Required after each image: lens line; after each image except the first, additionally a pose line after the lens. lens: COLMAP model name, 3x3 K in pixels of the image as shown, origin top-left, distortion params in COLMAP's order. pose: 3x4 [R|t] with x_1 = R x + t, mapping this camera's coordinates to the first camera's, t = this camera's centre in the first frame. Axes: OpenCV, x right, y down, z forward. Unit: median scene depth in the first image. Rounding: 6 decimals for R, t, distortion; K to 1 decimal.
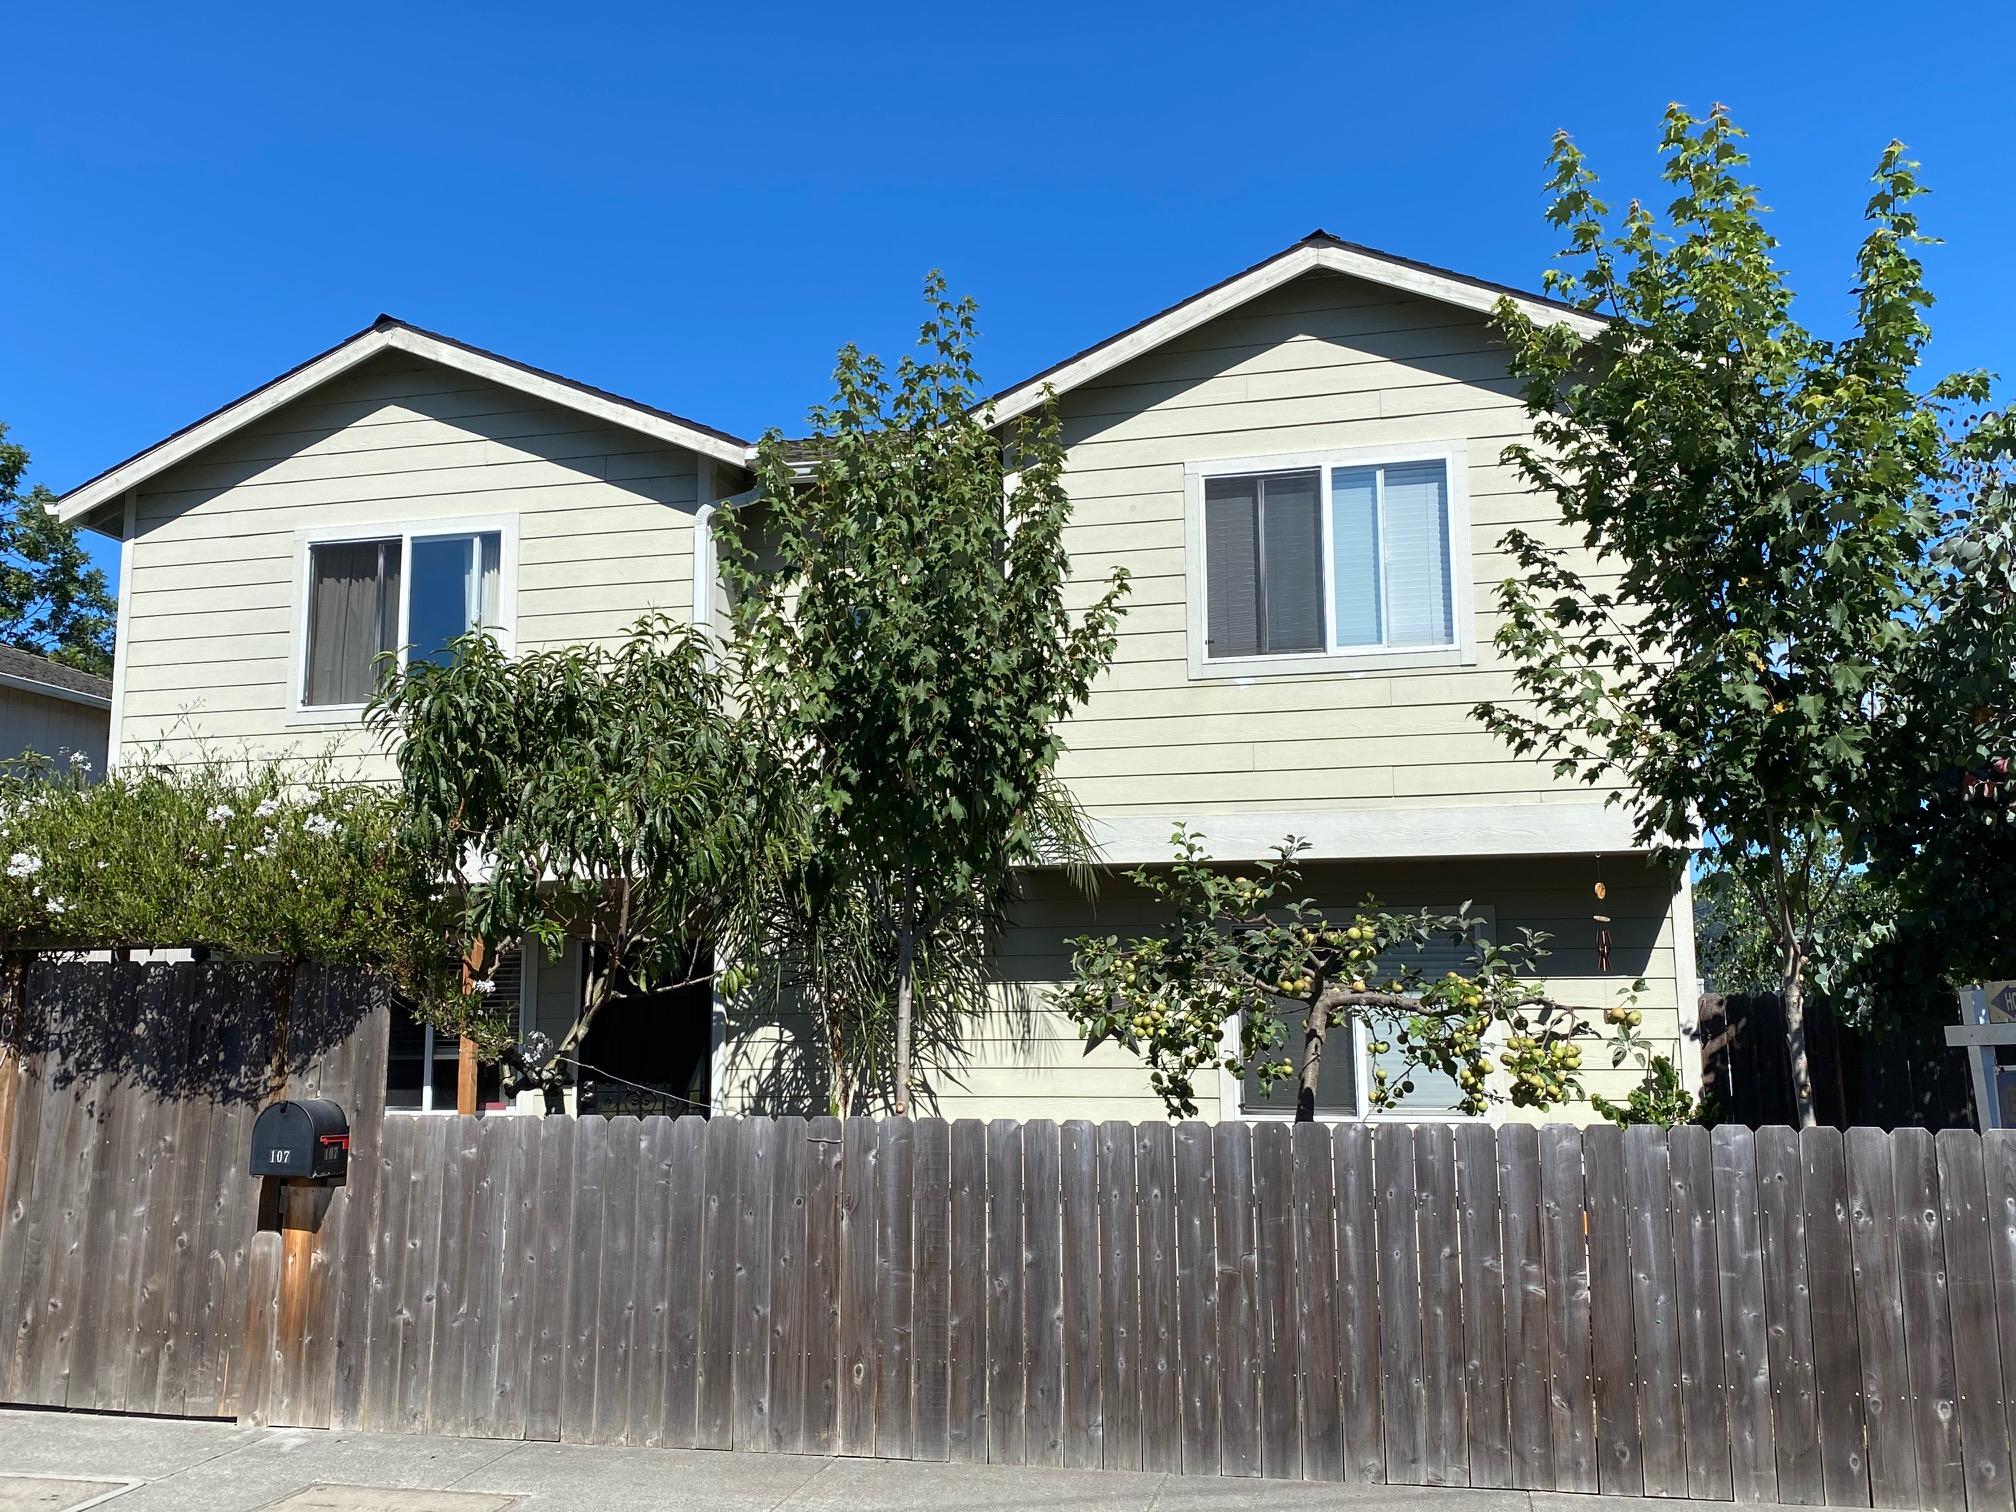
lens RADIAL K [[1880.9, 0, 1008.1], [0, 1880.9, 693.2], [0, 0, 1]] dist [-0.003505, -0.006315]
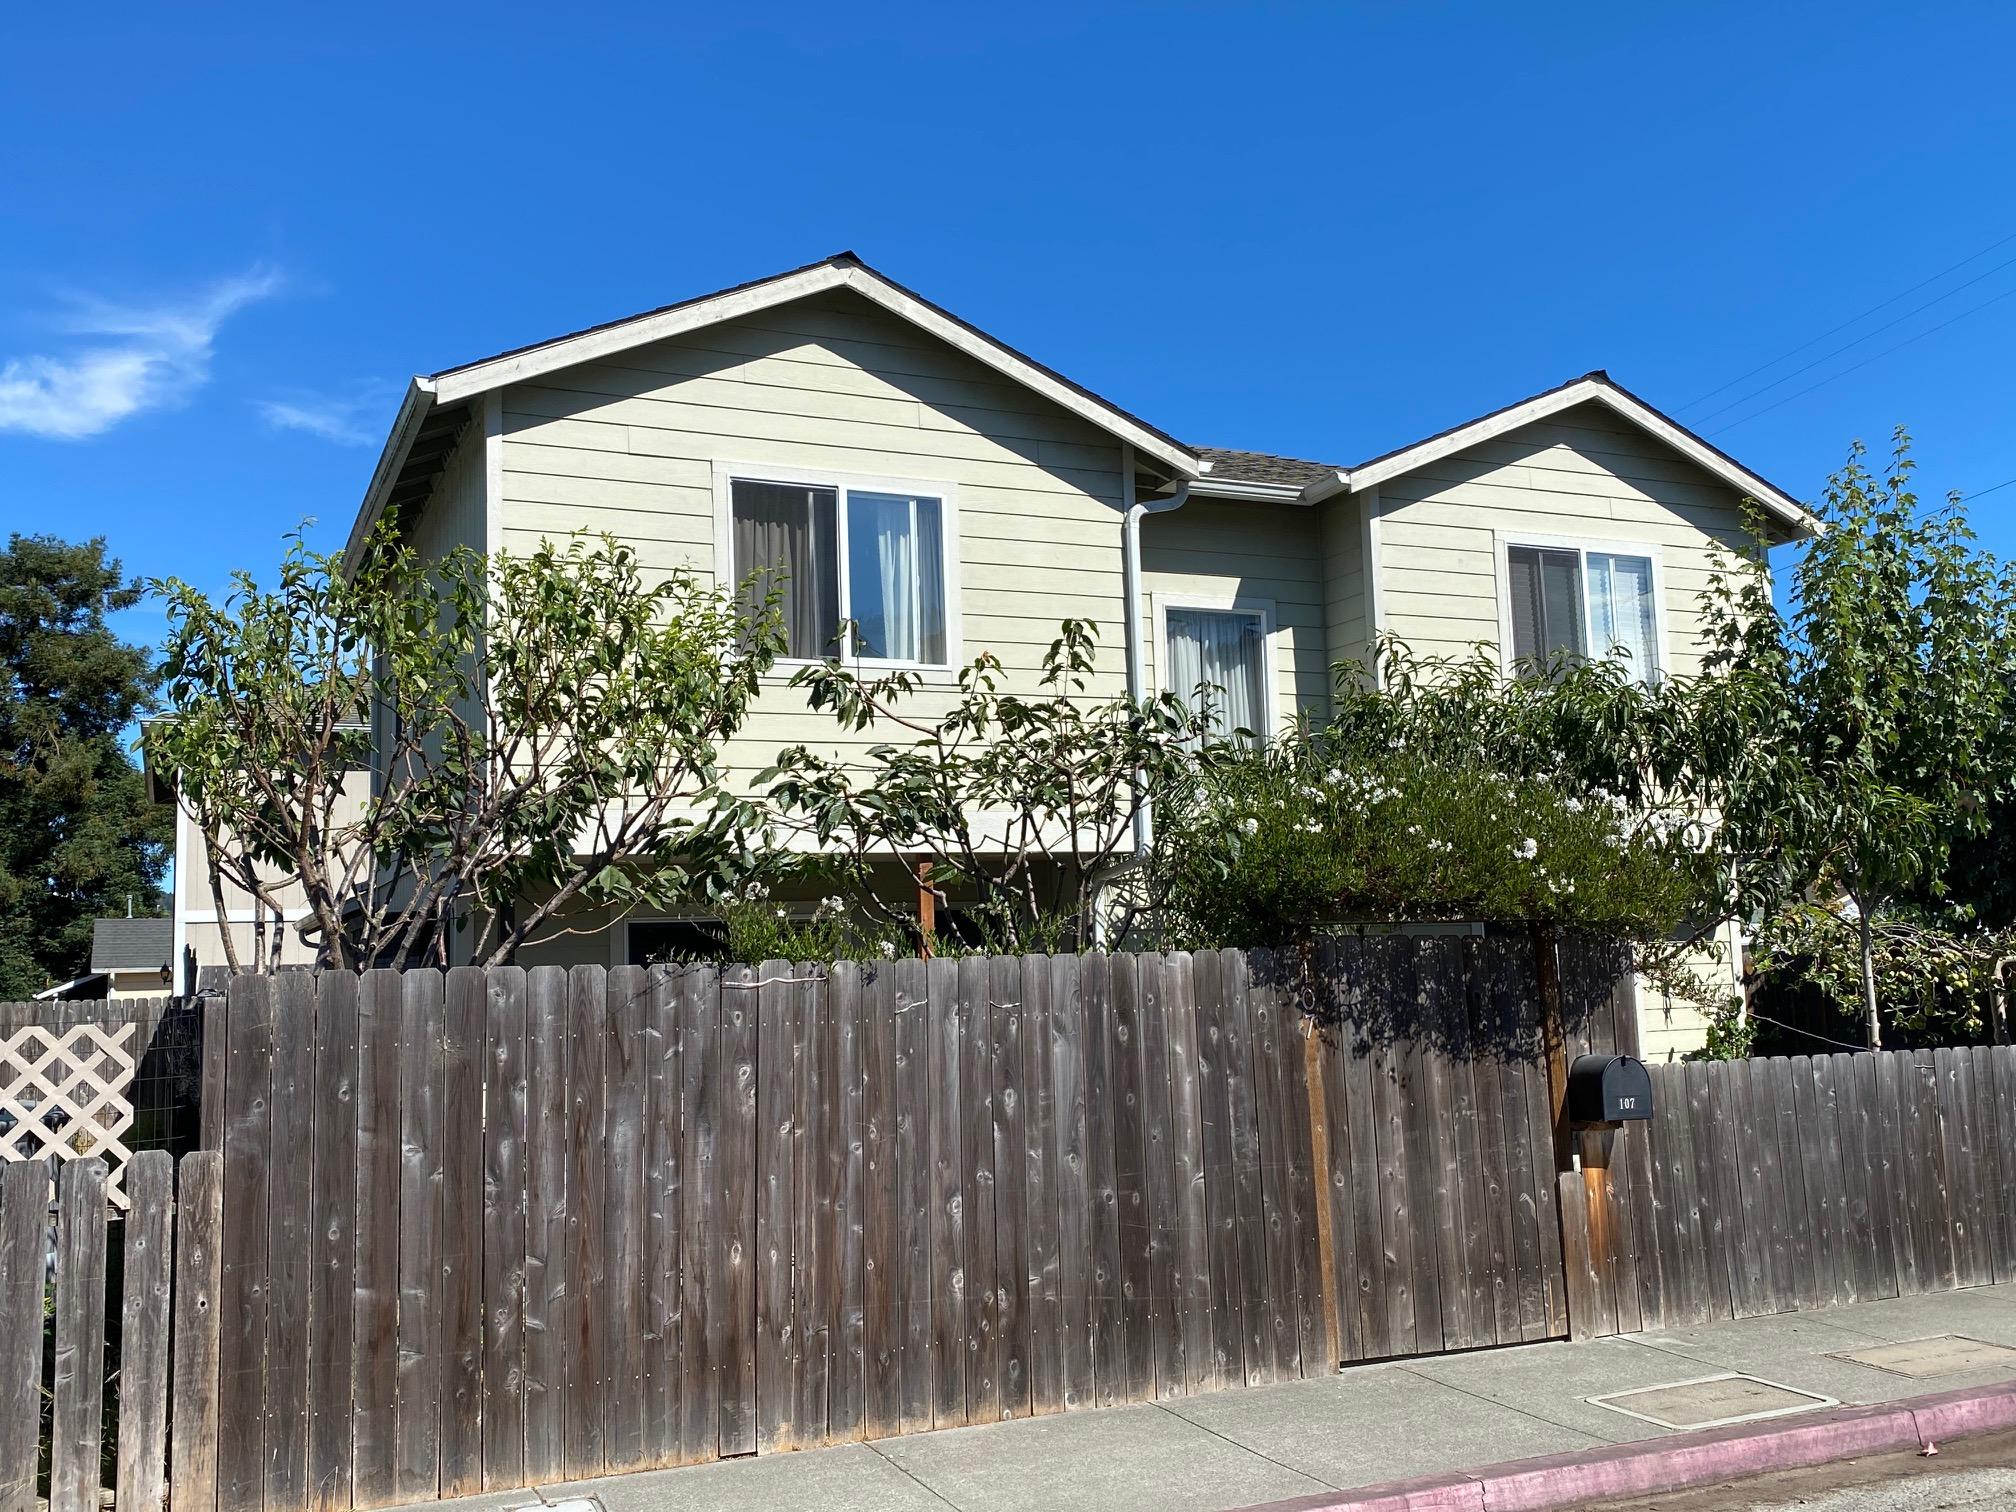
lens RADIAL K [[1796.8, 0, 1008.0], [0, 1796.8, 756.0], [0, 0, 1]] dist [0.052529, -0.127362]
pose [[0.798883, 0.056726, 0.598806, -1.268951], [-0.087675, 0.995892, 0.022626, 0.039046], [-0.595063, -0.070576, 0.800575, 0.329146]]
